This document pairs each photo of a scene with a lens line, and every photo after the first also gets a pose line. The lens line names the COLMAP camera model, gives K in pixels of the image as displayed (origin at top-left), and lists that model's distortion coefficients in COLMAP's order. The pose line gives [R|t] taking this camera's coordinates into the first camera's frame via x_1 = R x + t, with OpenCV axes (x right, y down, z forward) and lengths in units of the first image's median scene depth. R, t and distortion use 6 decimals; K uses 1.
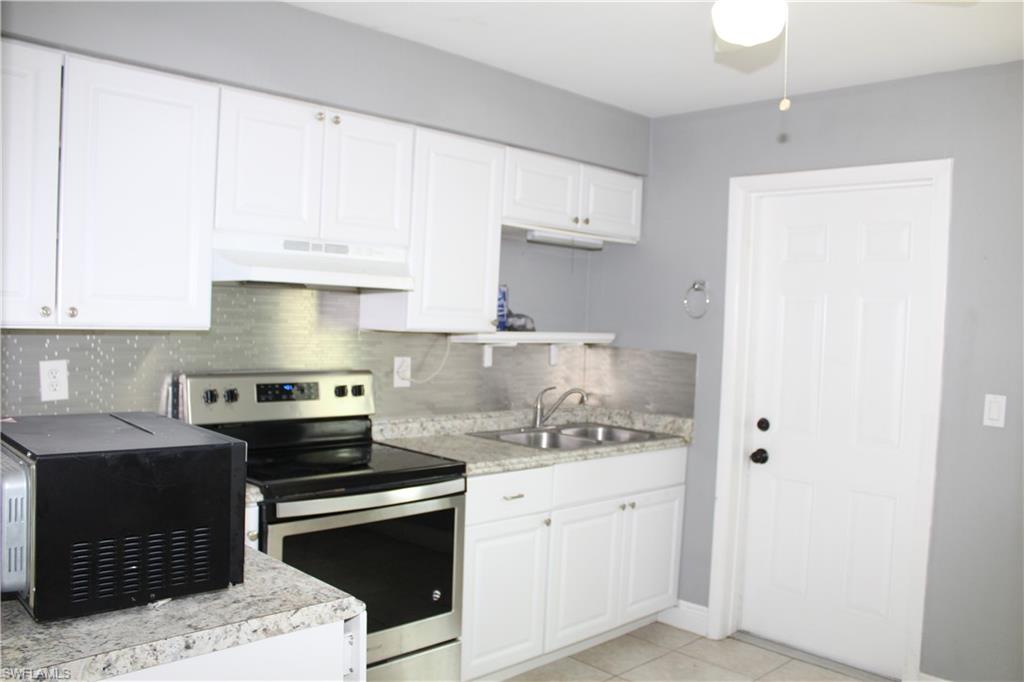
lens RADIAL K [[836.2, 0, 511.0], [0, 836.2, 340.7], [0, 0, 1]] dist [-0.118962, 0.013202]
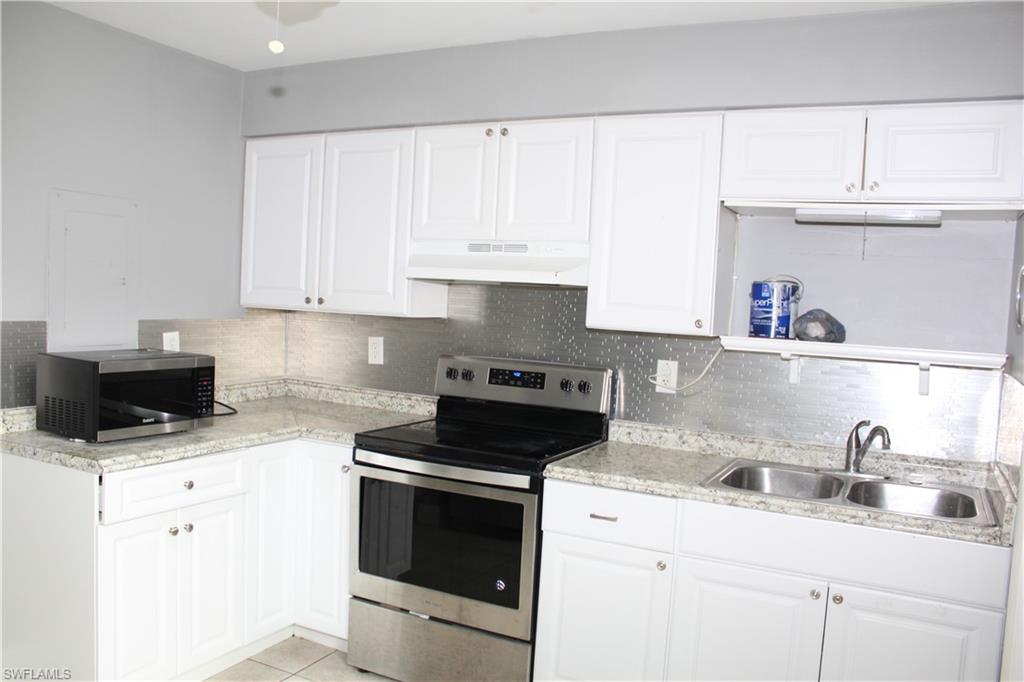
lens RADIAL K [[836.2, 0, 511.6], [0, 836.2, 341.0], [0, 0, 1]] dist [-0.118962, 0.013202]
pose [[0.335014, 0.031312, -0.941693, 0.814578], [-0.067427, 0.997682, 0.009186, 0.001276], [0.939797, 0.060418, 0.336349, 0.627038]]
